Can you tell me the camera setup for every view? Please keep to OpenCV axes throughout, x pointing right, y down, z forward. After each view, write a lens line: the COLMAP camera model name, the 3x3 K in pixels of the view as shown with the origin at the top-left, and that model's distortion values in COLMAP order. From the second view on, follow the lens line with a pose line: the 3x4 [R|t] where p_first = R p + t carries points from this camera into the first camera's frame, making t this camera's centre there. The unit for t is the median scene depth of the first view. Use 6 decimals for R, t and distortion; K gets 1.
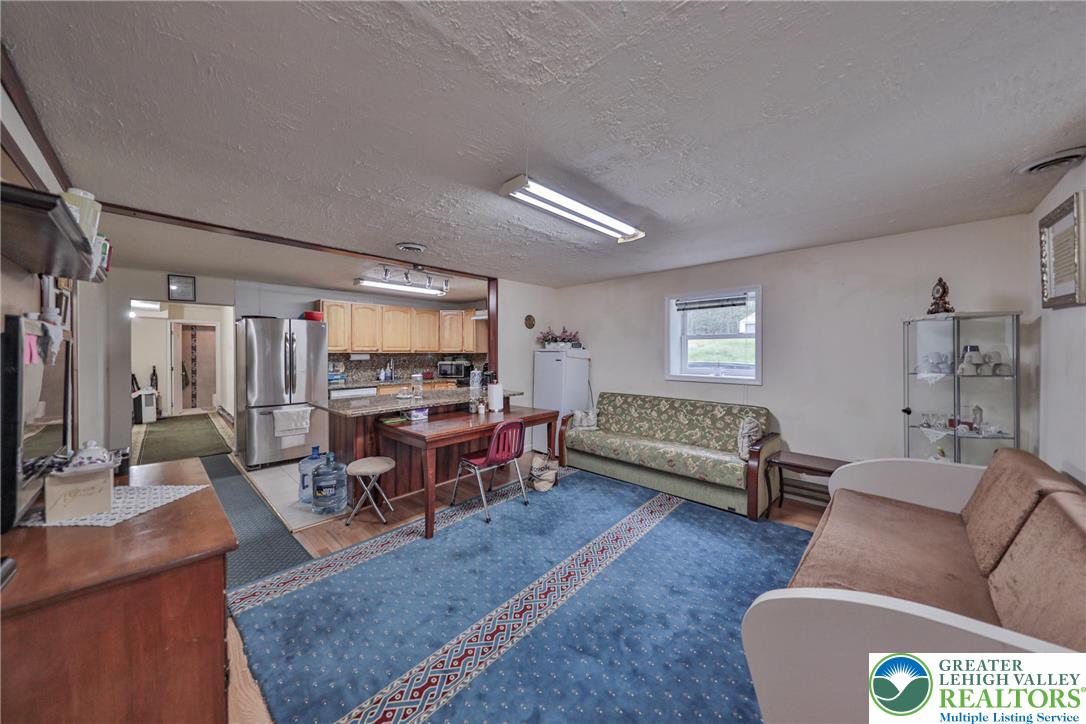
lens RADIAL K [[372.7, 0, 542.5], [0, 372.7, 355.7], [0, 0, 1]] dist [0.000562, -0.000010]
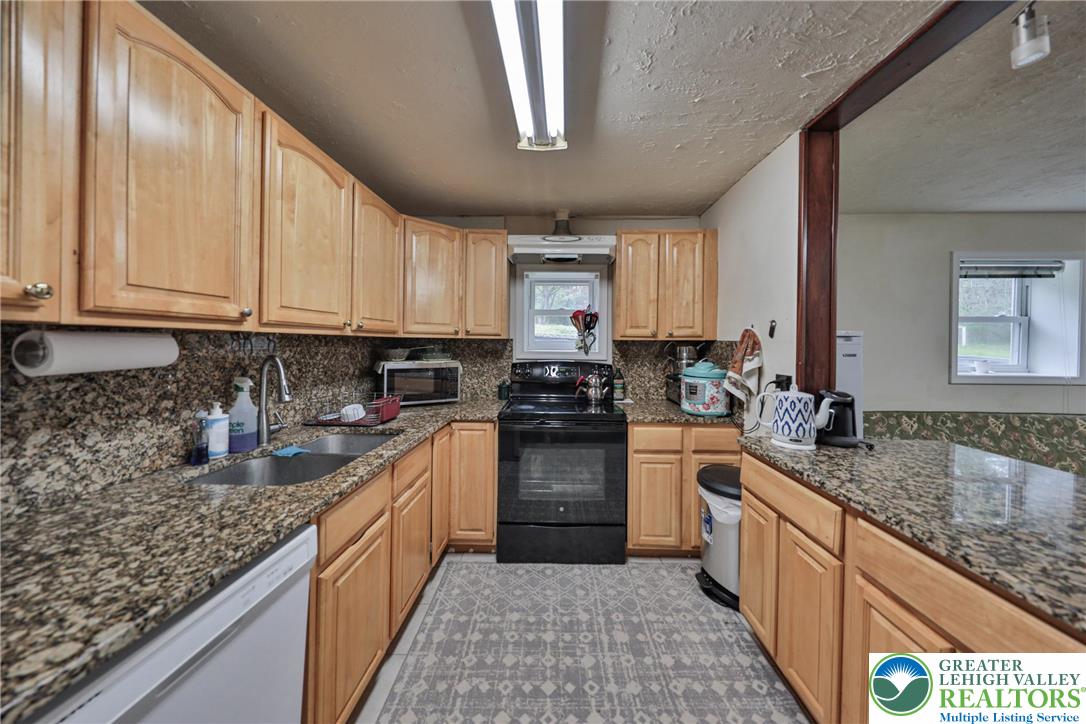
lens RADIAL K [[372.7, 0, 550.8], [0, 372.7, 345.0], [0, 0, 1]] dist [0.000562, -0.000010]
pose [[0.735038, 0.001535, 0.678024, -0.457787], [-0.001471, 0.999999, -0.000670, 0.000189], [-0.678024, -0.000504, 0.735039, 0.745558]]
